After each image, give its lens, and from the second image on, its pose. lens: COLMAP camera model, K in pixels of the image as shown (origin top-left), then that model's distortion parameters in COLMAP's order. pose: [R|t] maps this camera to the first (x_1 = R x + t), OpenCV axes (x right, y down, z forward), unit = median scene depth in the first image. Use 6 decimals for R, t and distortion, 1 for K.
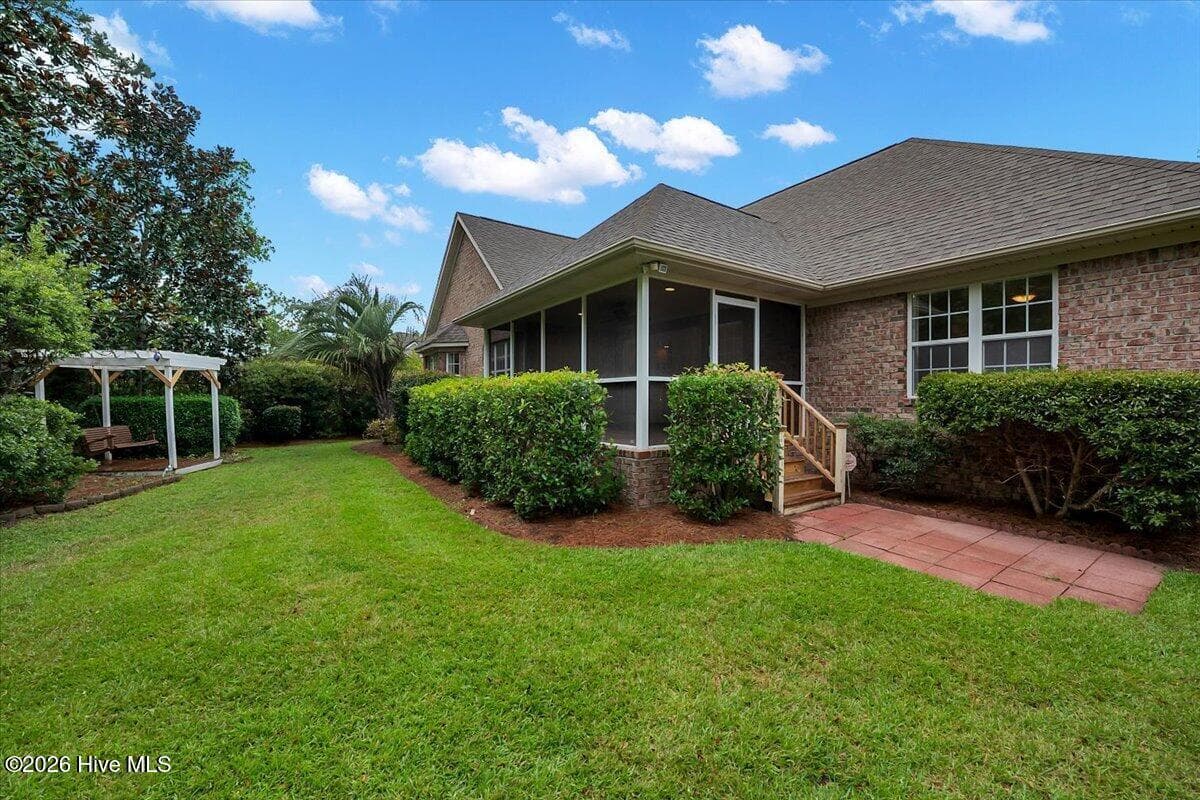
lens RADIAL K [[481.5, 0, 601.4], [0, 481.5, 401.9], [0, 0, 1]] dist [-0.012737, 0.000300]
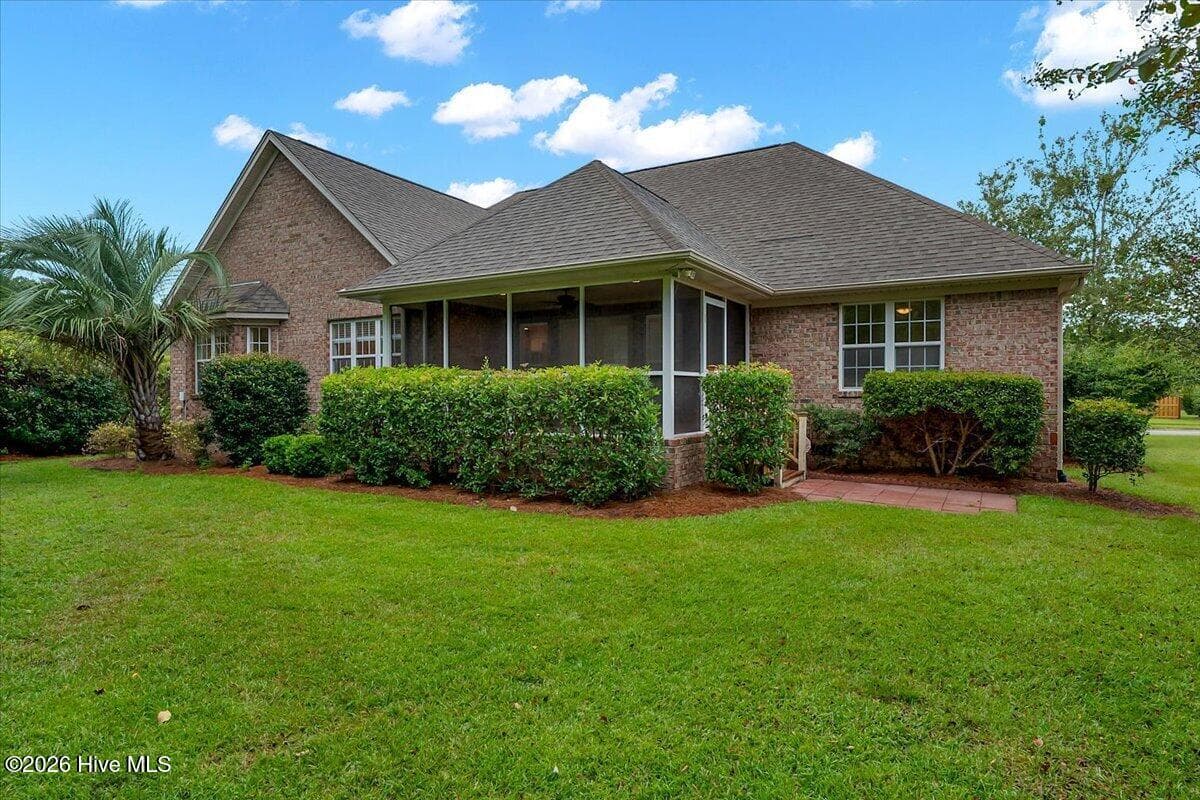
lens RADIAL K [[698.2, 0, 599.5], [0, 698.2, 397.6], [0, 0, 1]] dist [0.003949, 0.000002]
pose [[0.899139, -0.004470, 0.437640, -0.749194], [0.003975, 0.999990, 0.002048, 0.003028], [-0.437644, -0.000102, 0.899148, -0.350074]]
